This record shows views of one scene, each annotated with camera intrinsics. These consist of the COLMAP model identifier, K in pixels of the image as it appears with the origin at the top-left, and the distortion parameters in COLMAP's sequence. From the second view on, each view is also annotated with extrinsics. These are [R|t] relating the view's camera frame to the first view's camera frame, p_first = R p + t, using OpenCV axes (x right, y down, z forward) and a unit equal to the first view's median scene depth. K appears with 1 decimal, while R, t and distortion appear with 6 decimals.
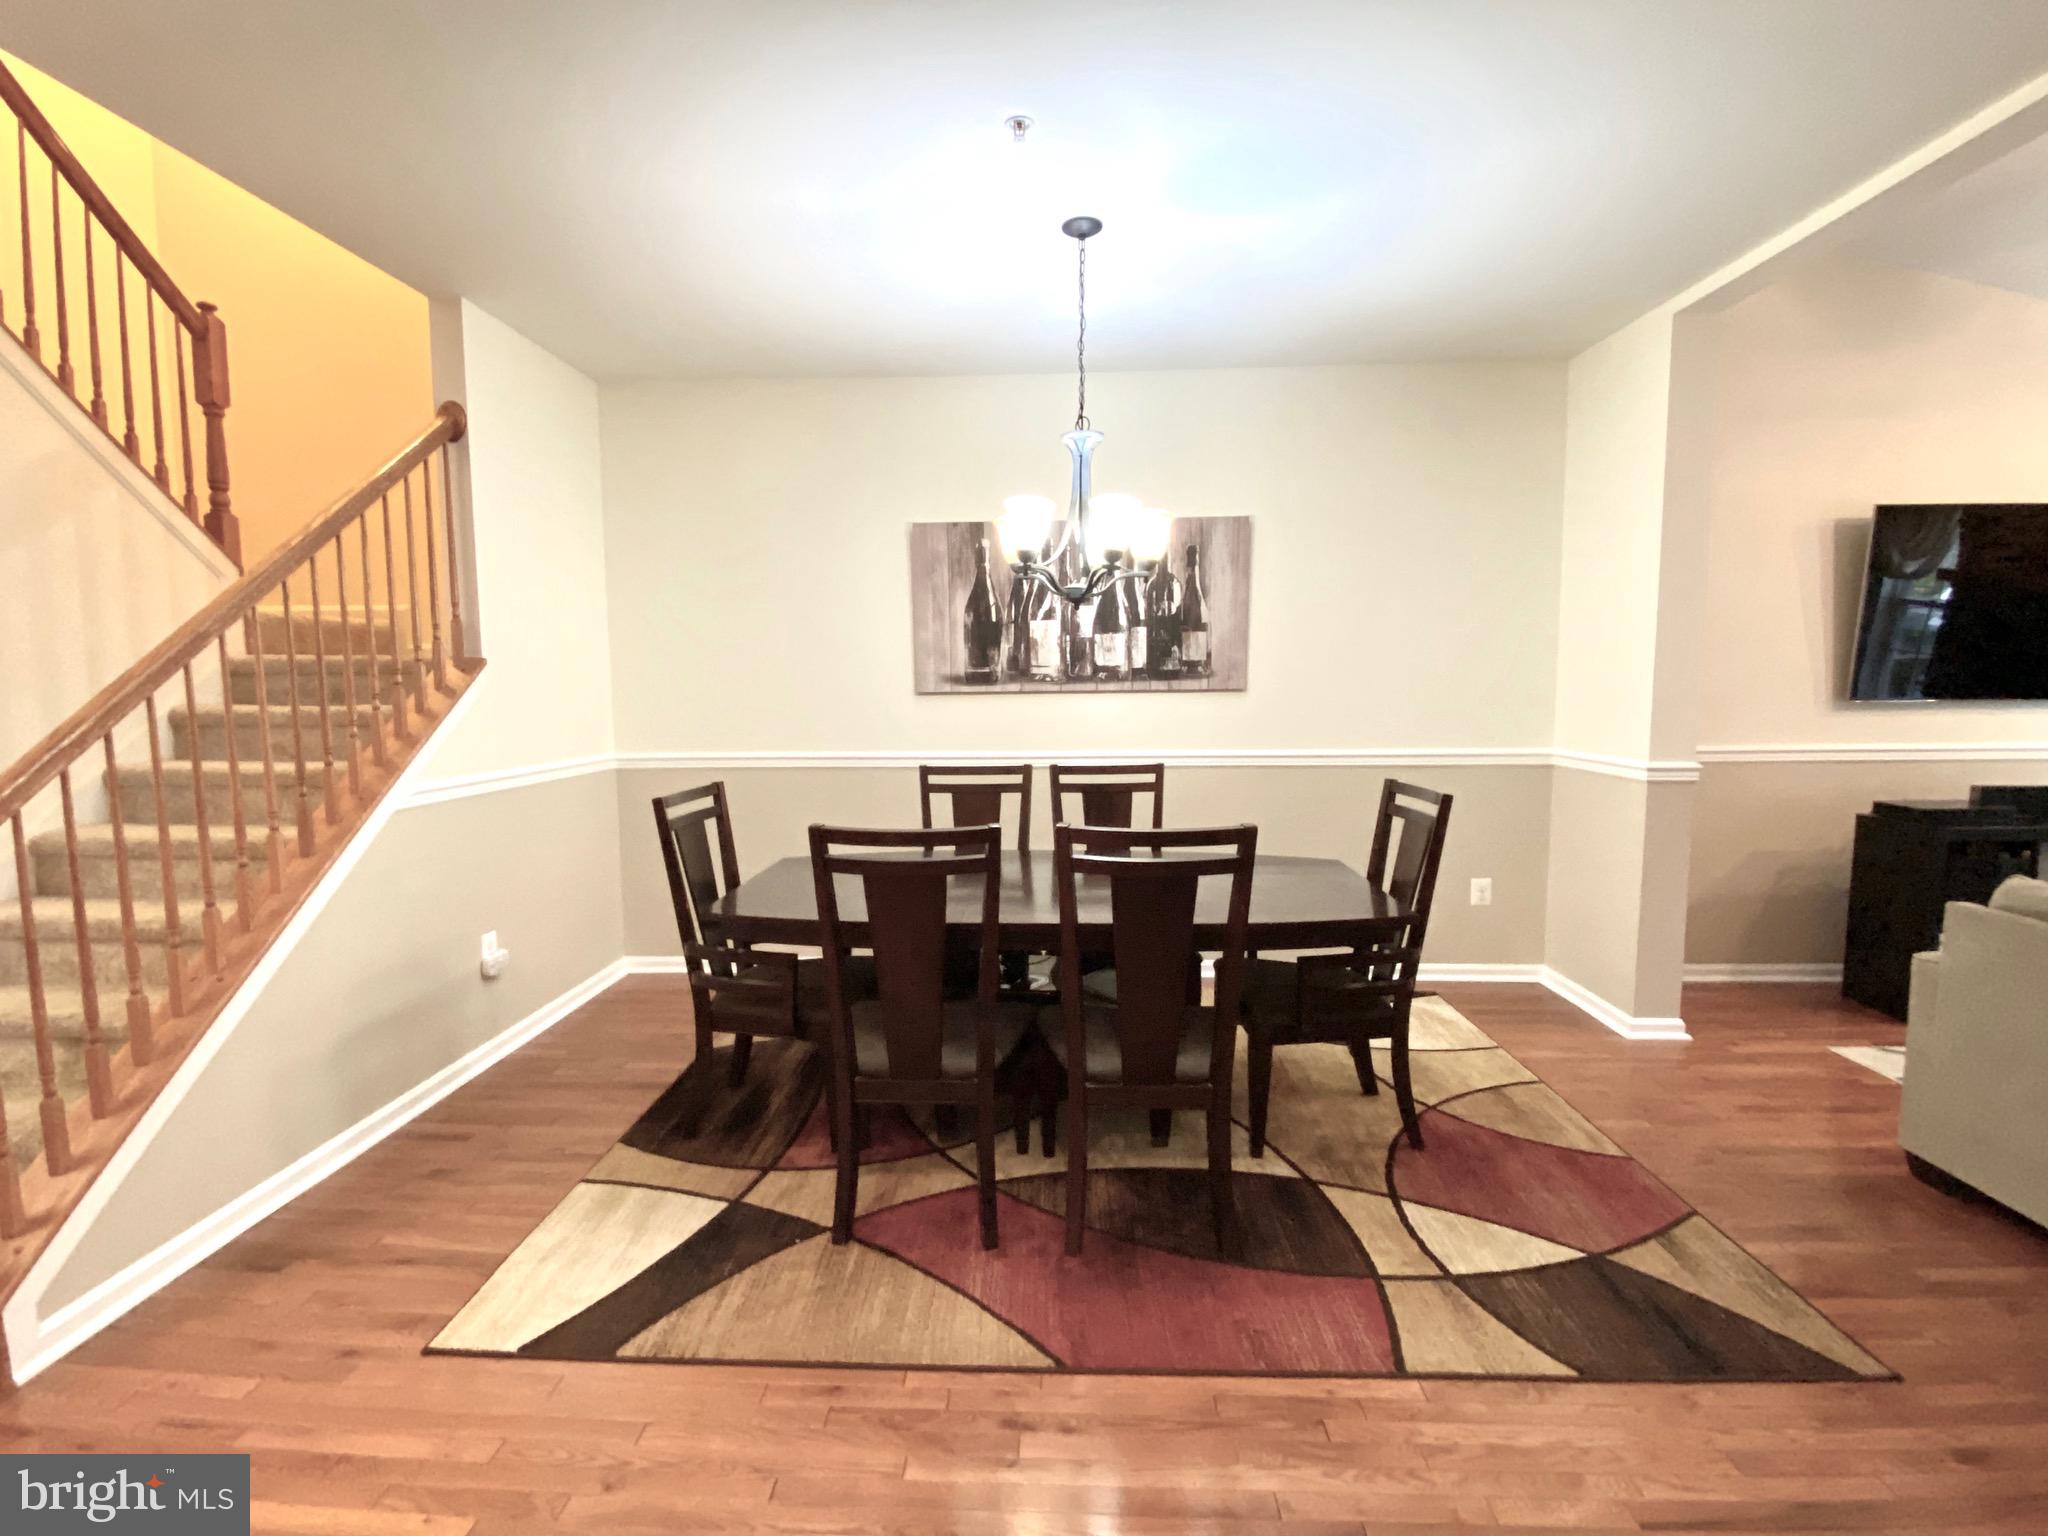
lens RADIAL K [[967.9, 0, 1017.0], [0, 967.9, 773.3], [0, 0, 1]] dist [-0.001016, -0.011170]
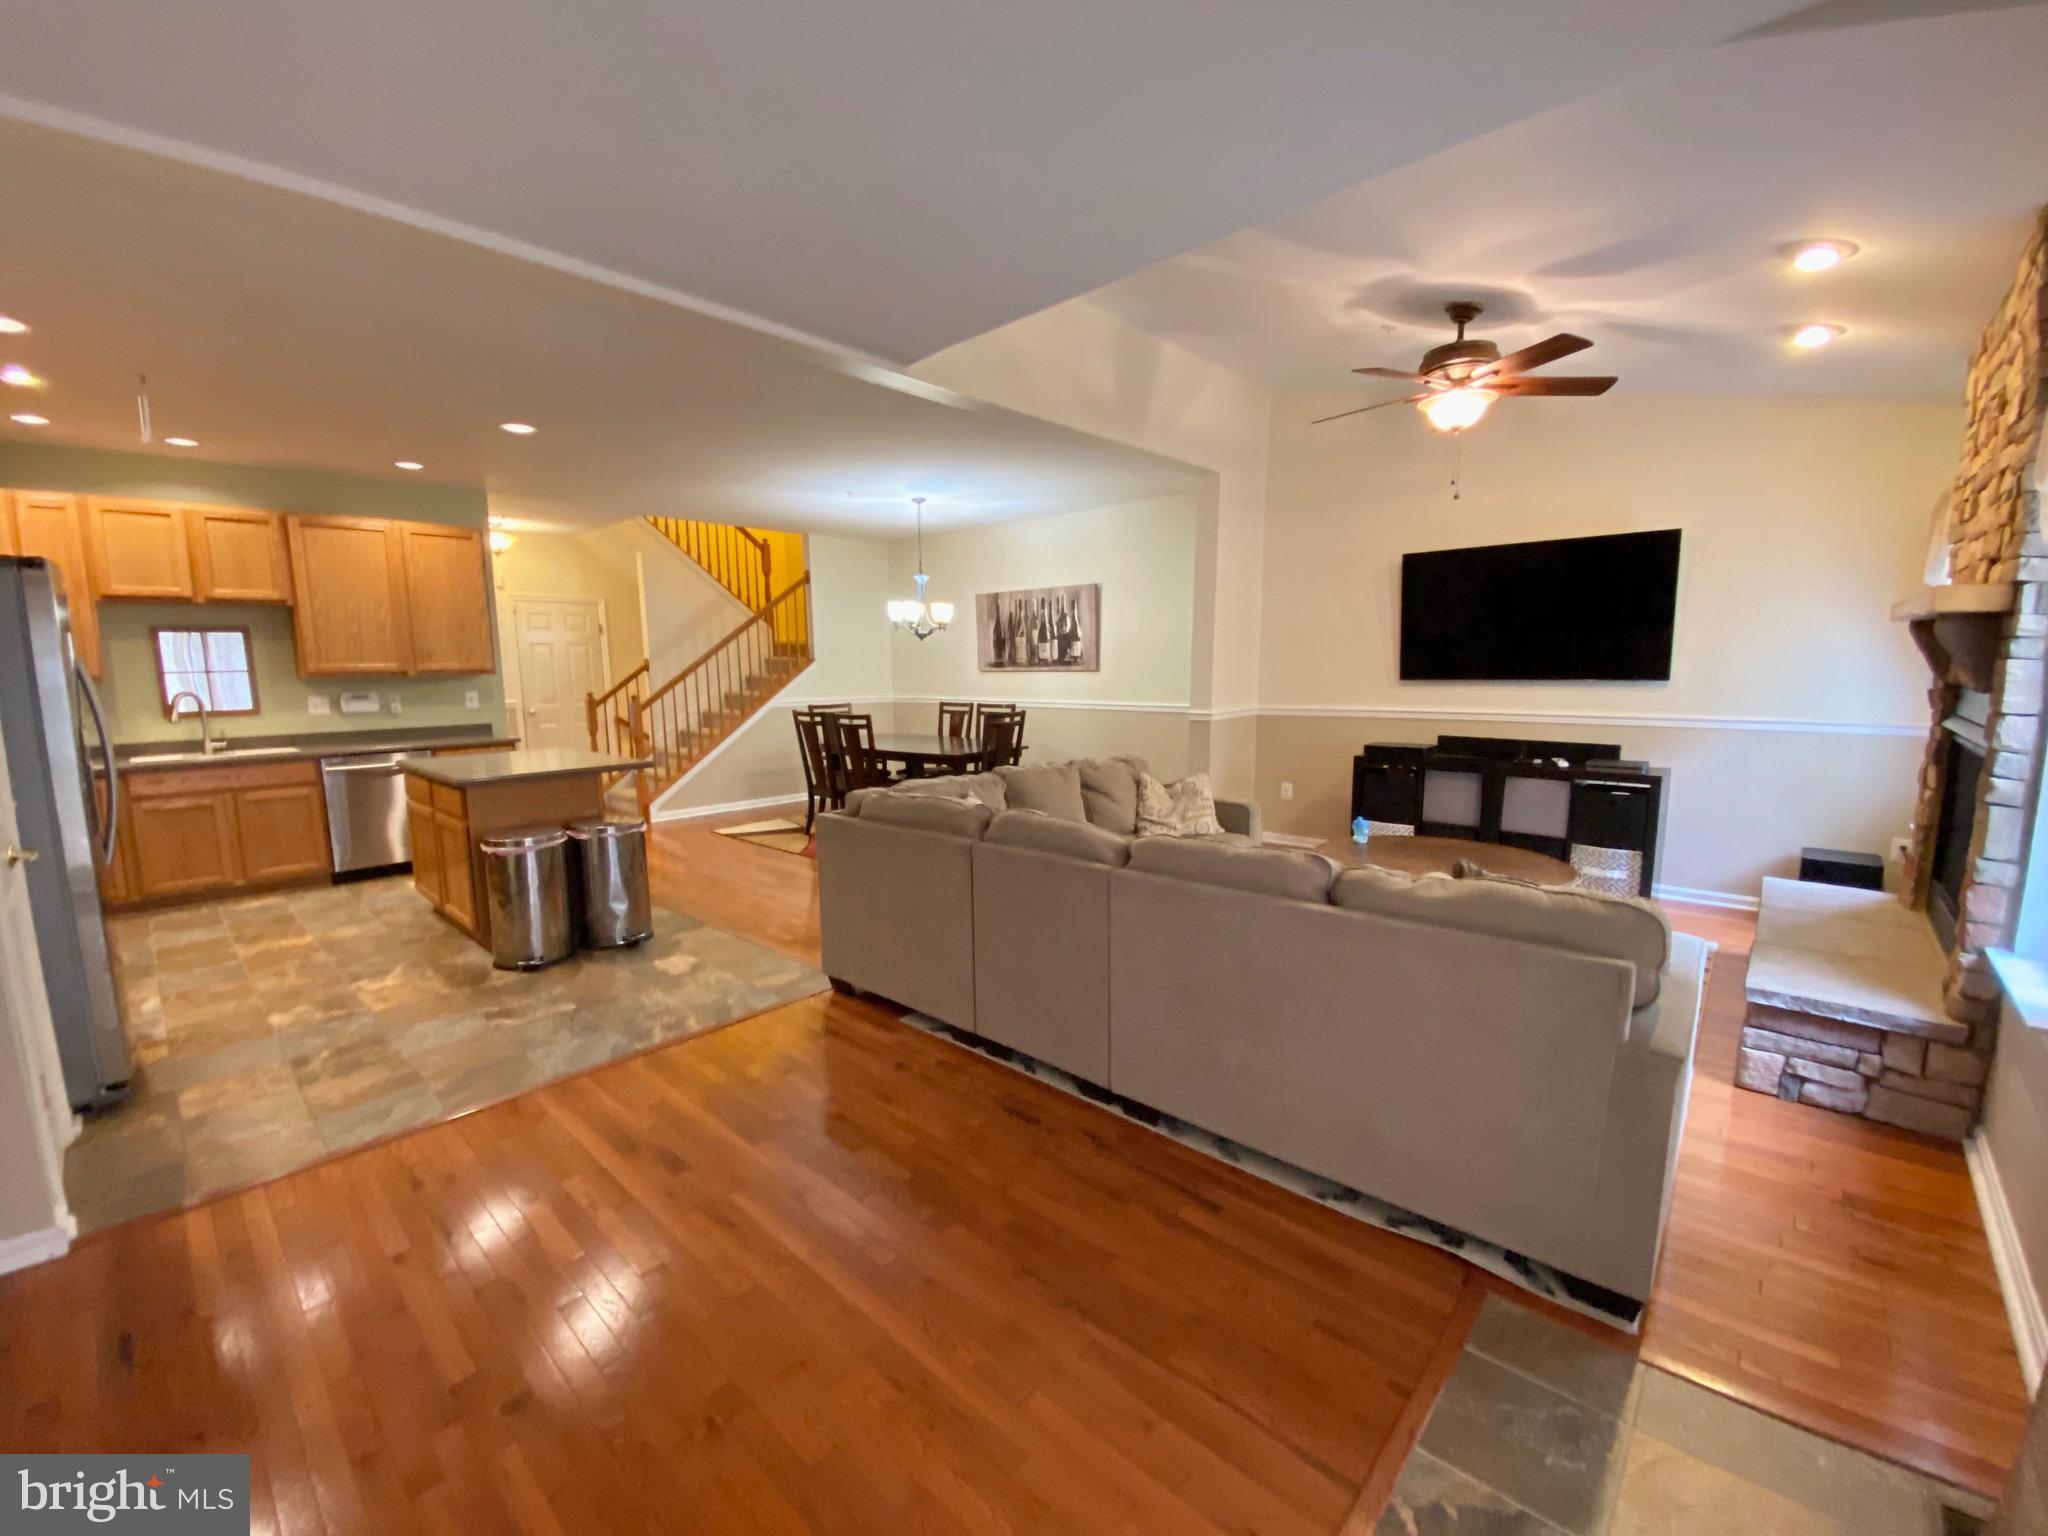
lens RADIAL K [[833.0, 0, 1041.5], [0, 833.0, 788.1], [0, 0, 1]] dist [-0.023229, -0.003436]
pose [[0.776417, 0.098557, -0.622465, 1.242725], [-0.055940, 0.994575, 0.087698, 0.009725], [0.627732, -0.033270, 0.777719, -0.411344]]
